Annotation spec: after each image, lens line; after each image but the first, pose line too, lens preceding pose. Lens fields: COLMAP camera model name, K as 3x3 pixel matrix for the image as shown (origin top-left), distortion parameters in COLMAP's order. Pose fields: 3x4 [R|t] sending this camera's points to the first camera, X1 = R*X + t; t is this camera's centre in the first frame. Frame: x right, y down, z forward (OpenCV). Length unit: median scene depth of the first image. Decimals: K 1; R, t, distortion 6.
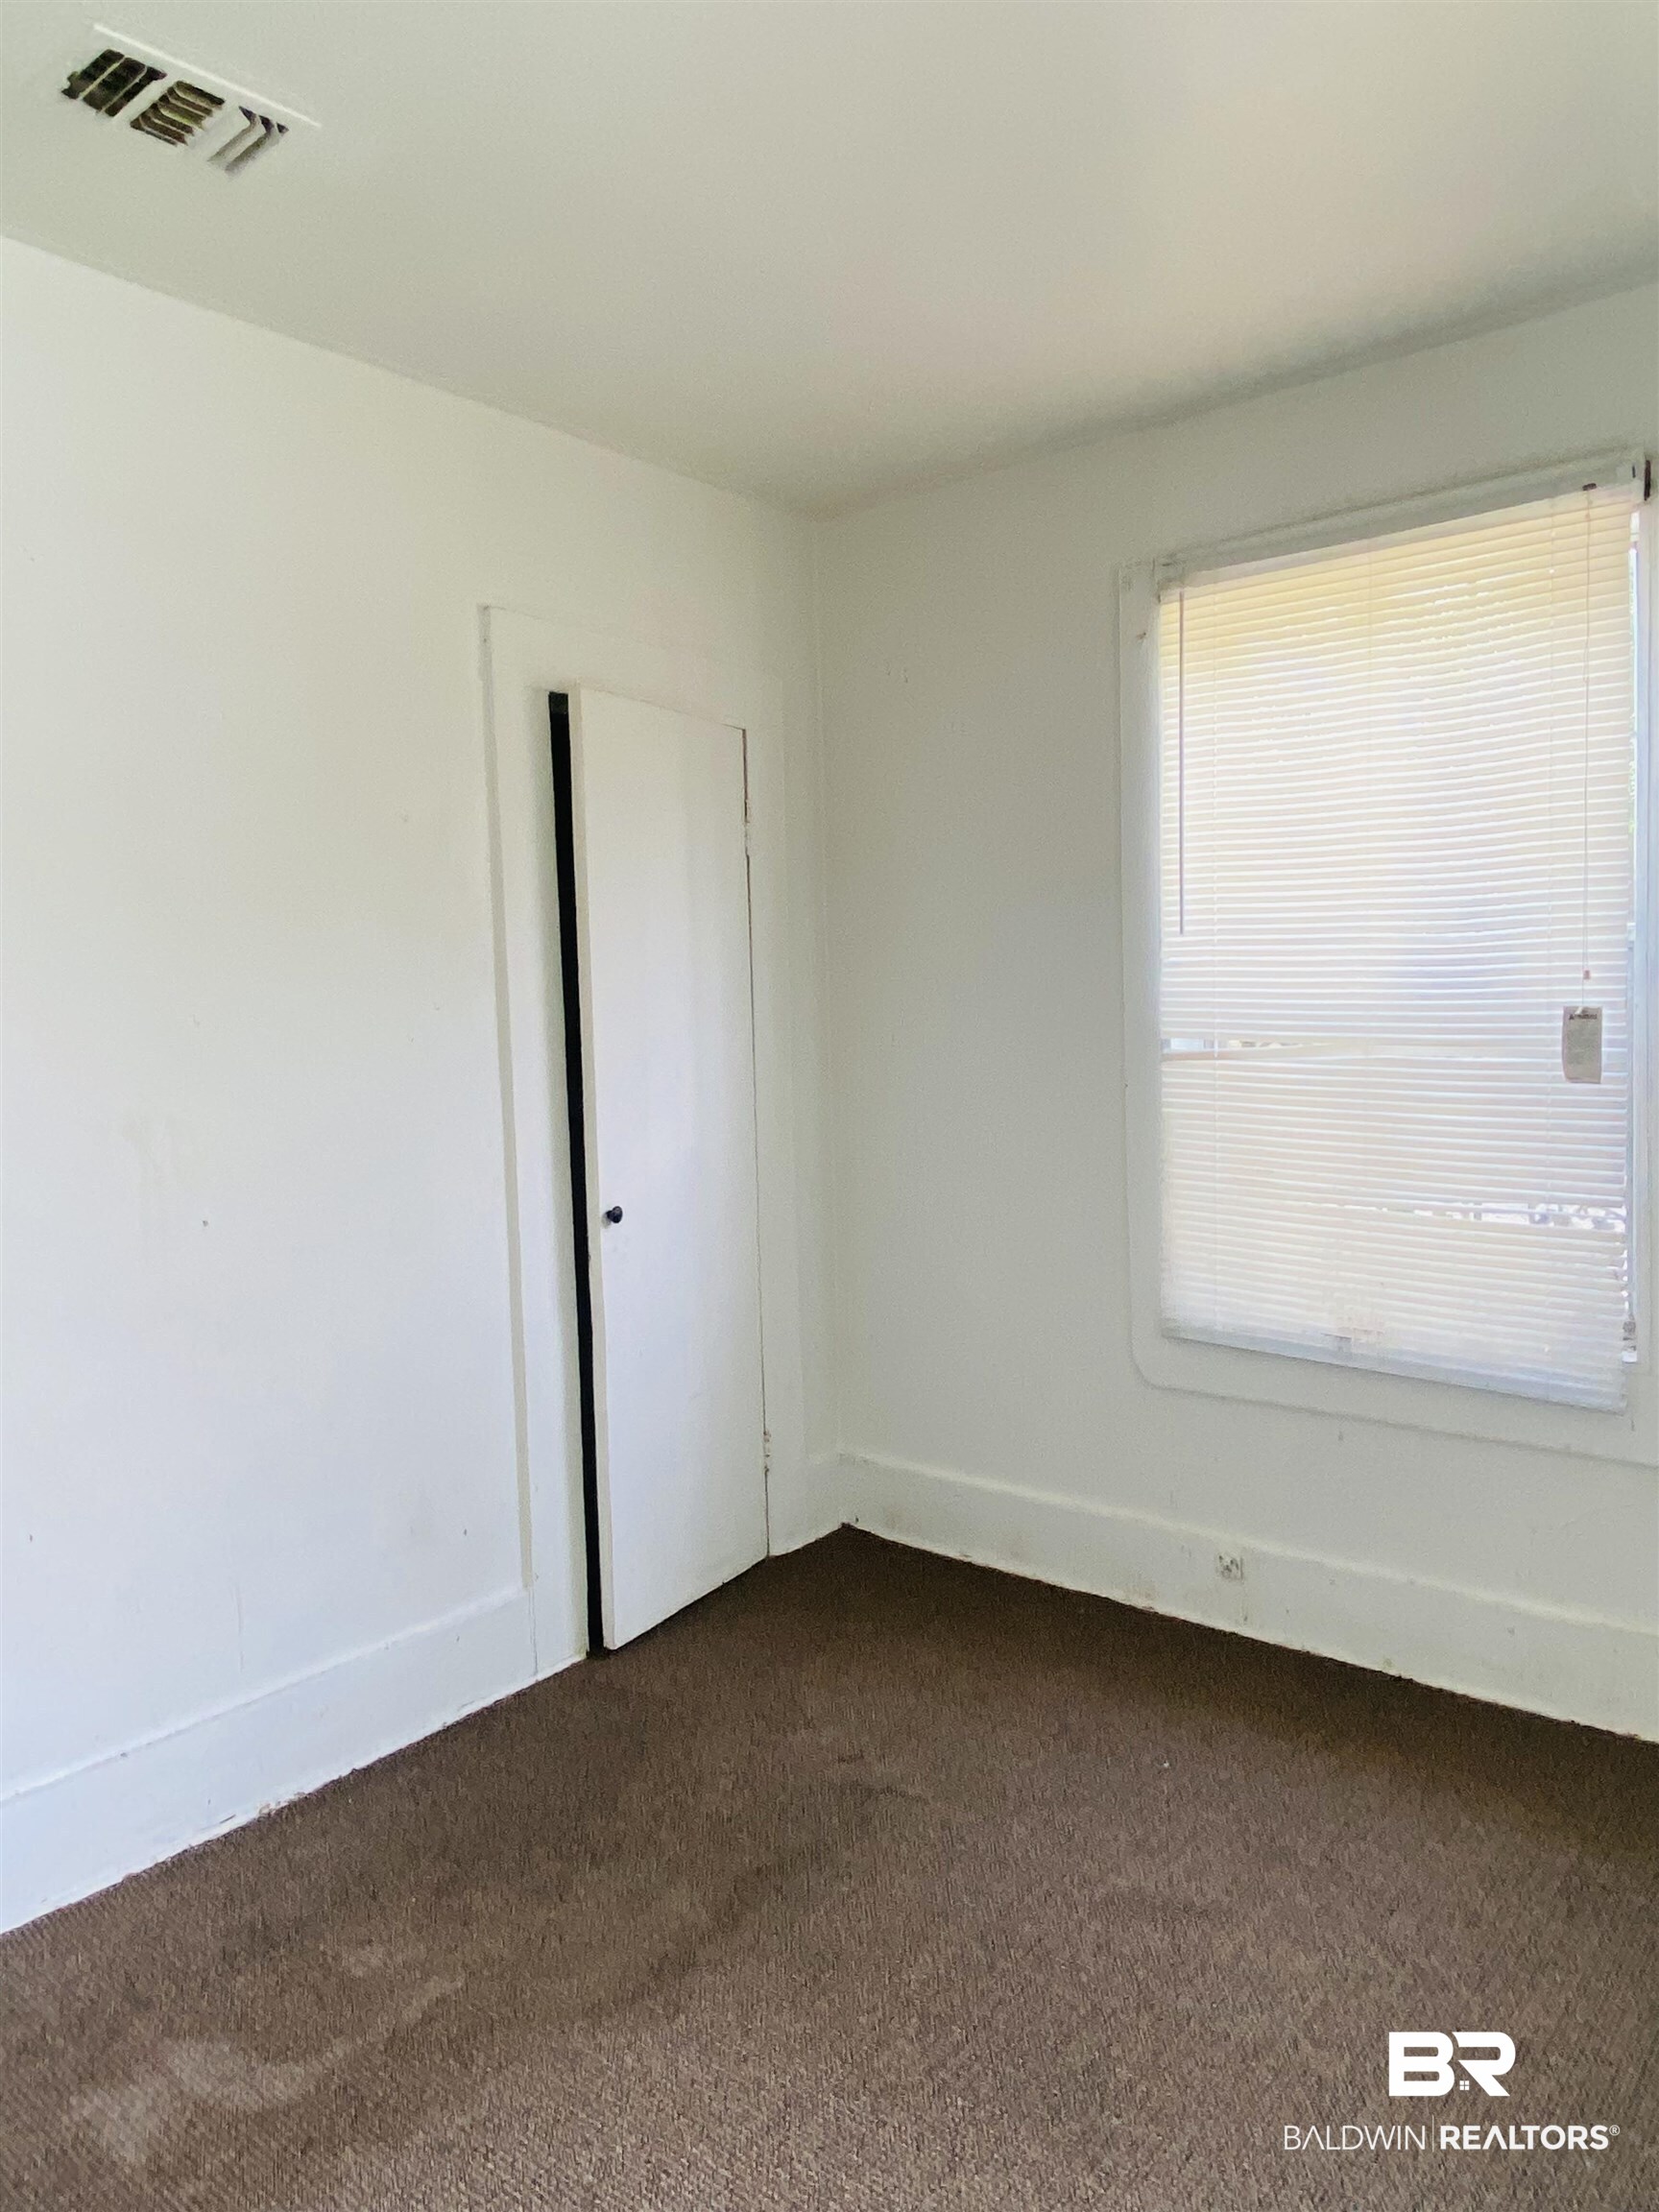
lens RADIAL K [[1479.3, 0, 840.9], [0, 1479.3, 1110.6], [0, 0, 1]] dist [0.026714, -0.023828]
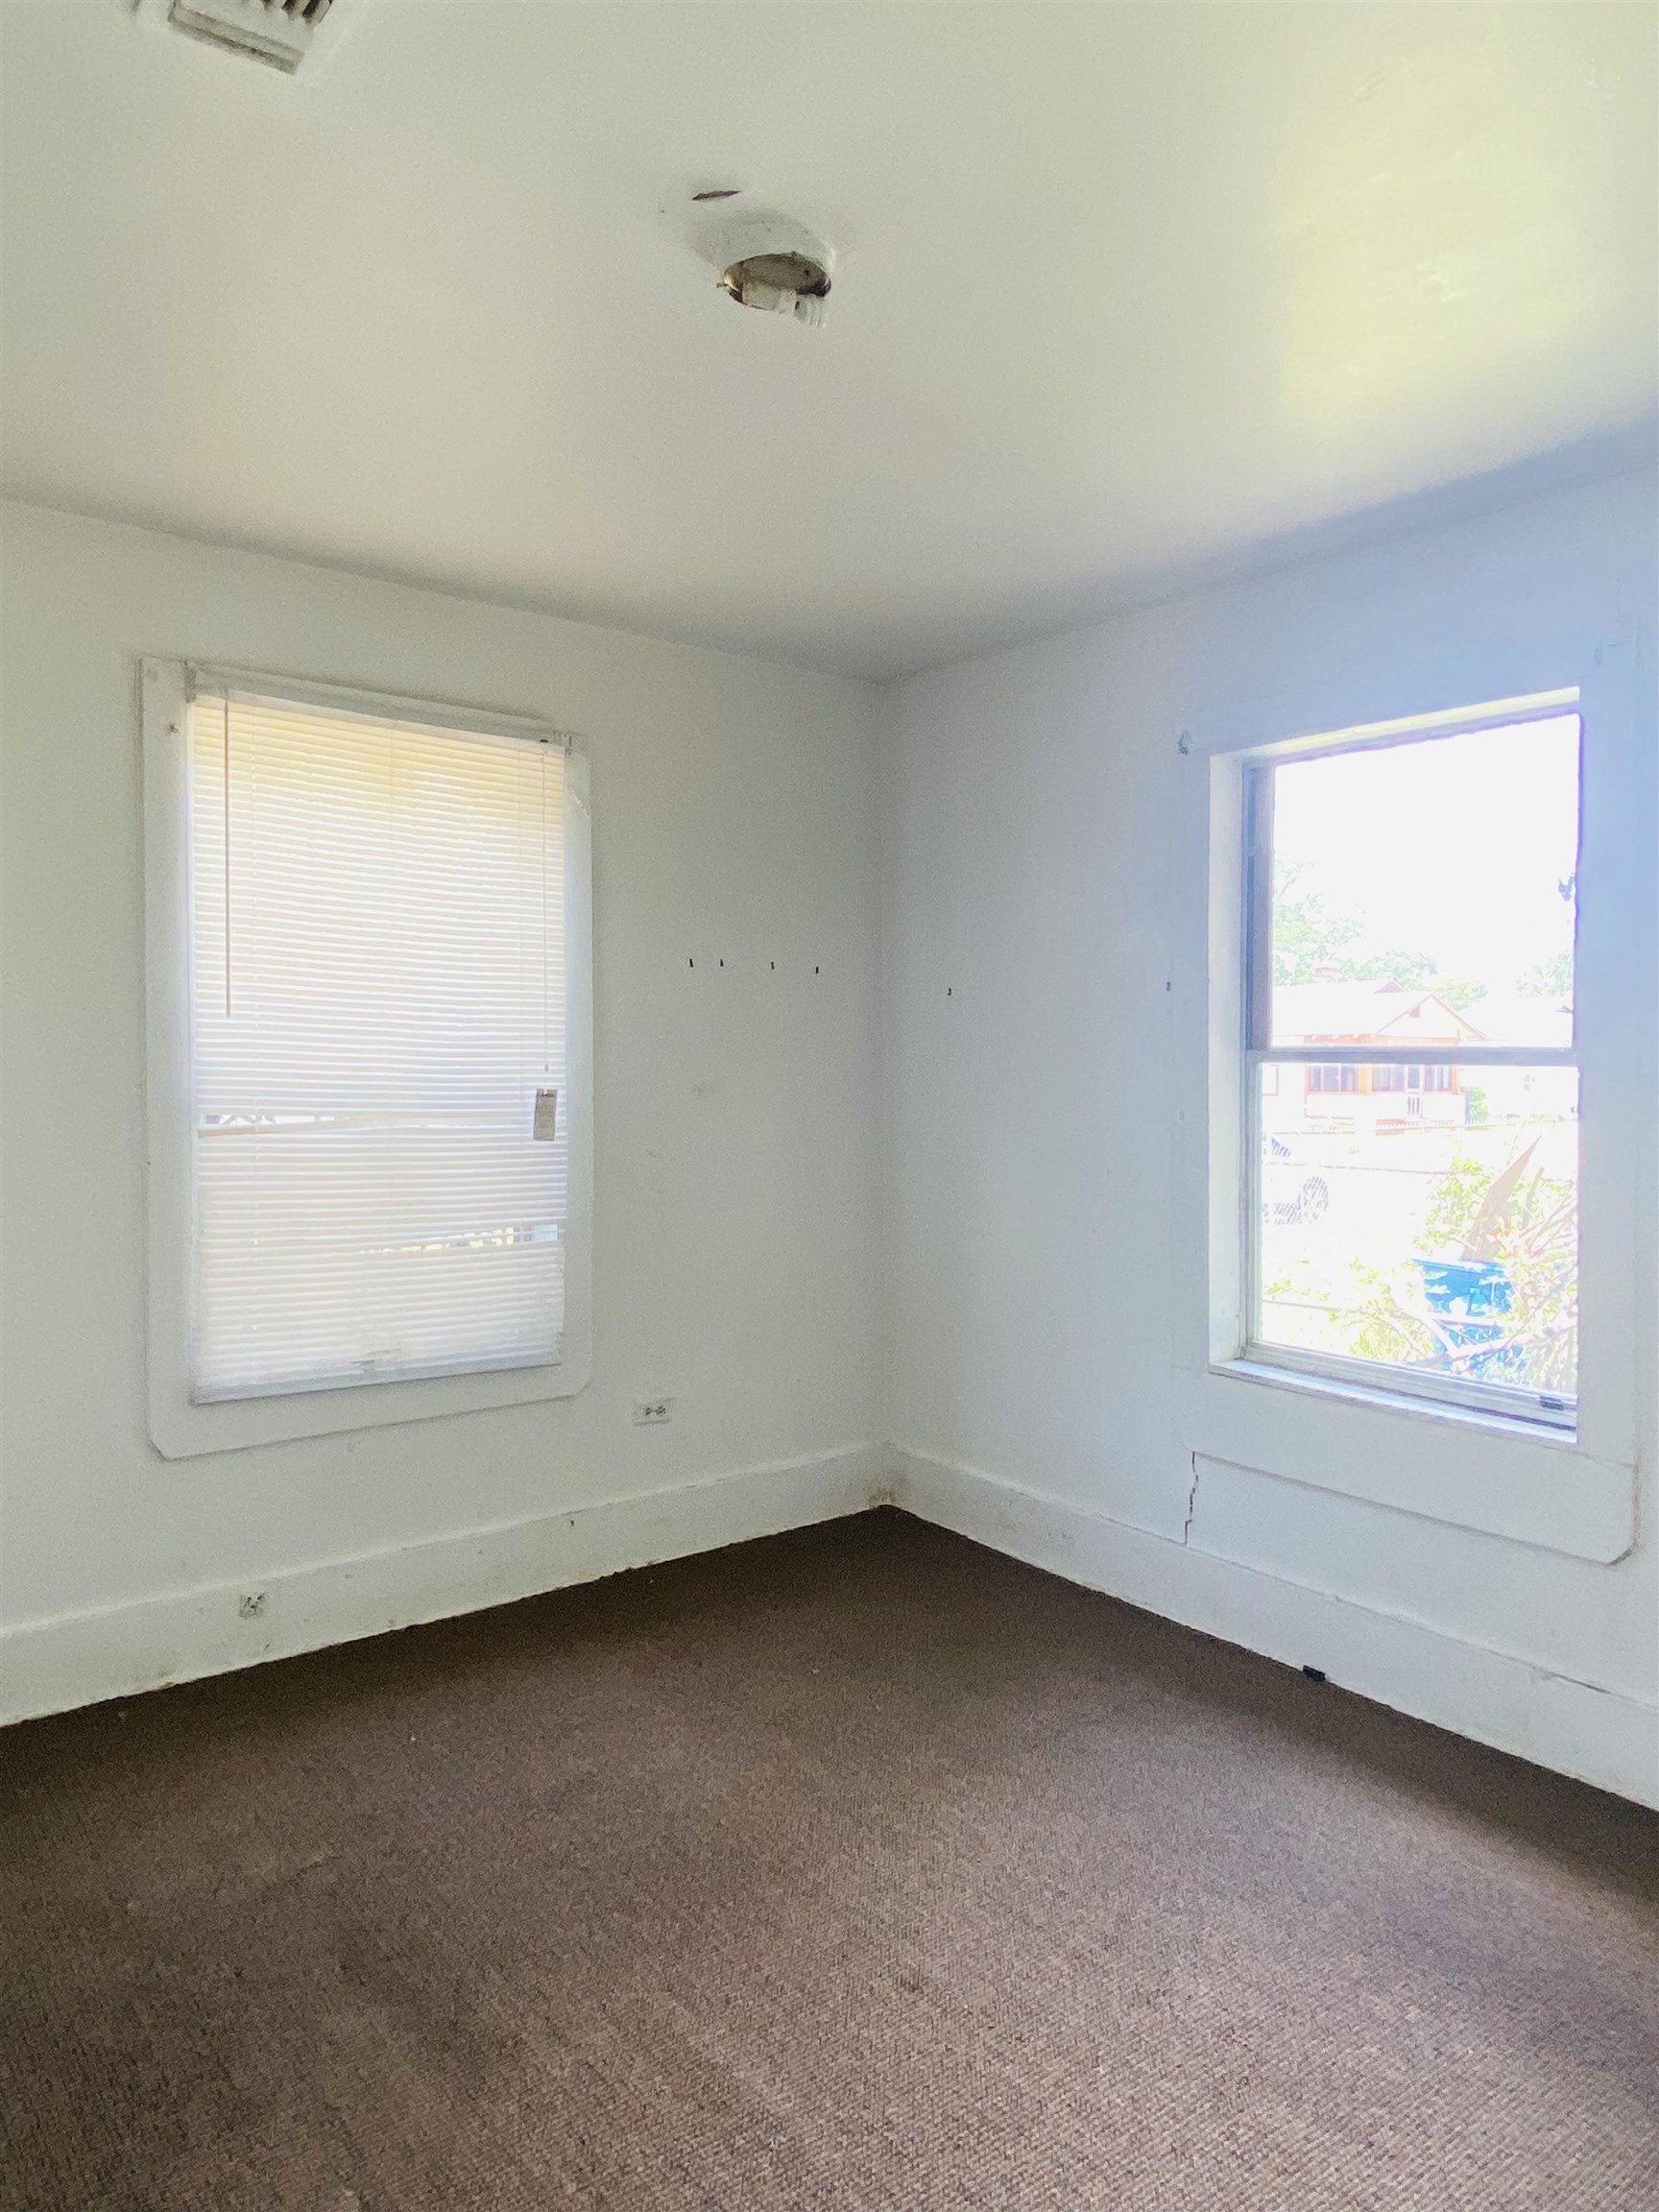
lens RADIAL K [[1479.3, 0, 841.9], [0, 1479.3, 1098.4], [0, 0, 1]] dist [0.026714, -0.023828]
pose [[0.206157, 0.006851, 0.978495, -0.847876], [0.062439, 0.997846, -0.020141, -0.012277], [-0.976525, 0.065248, 0.205285, 0.404781]]
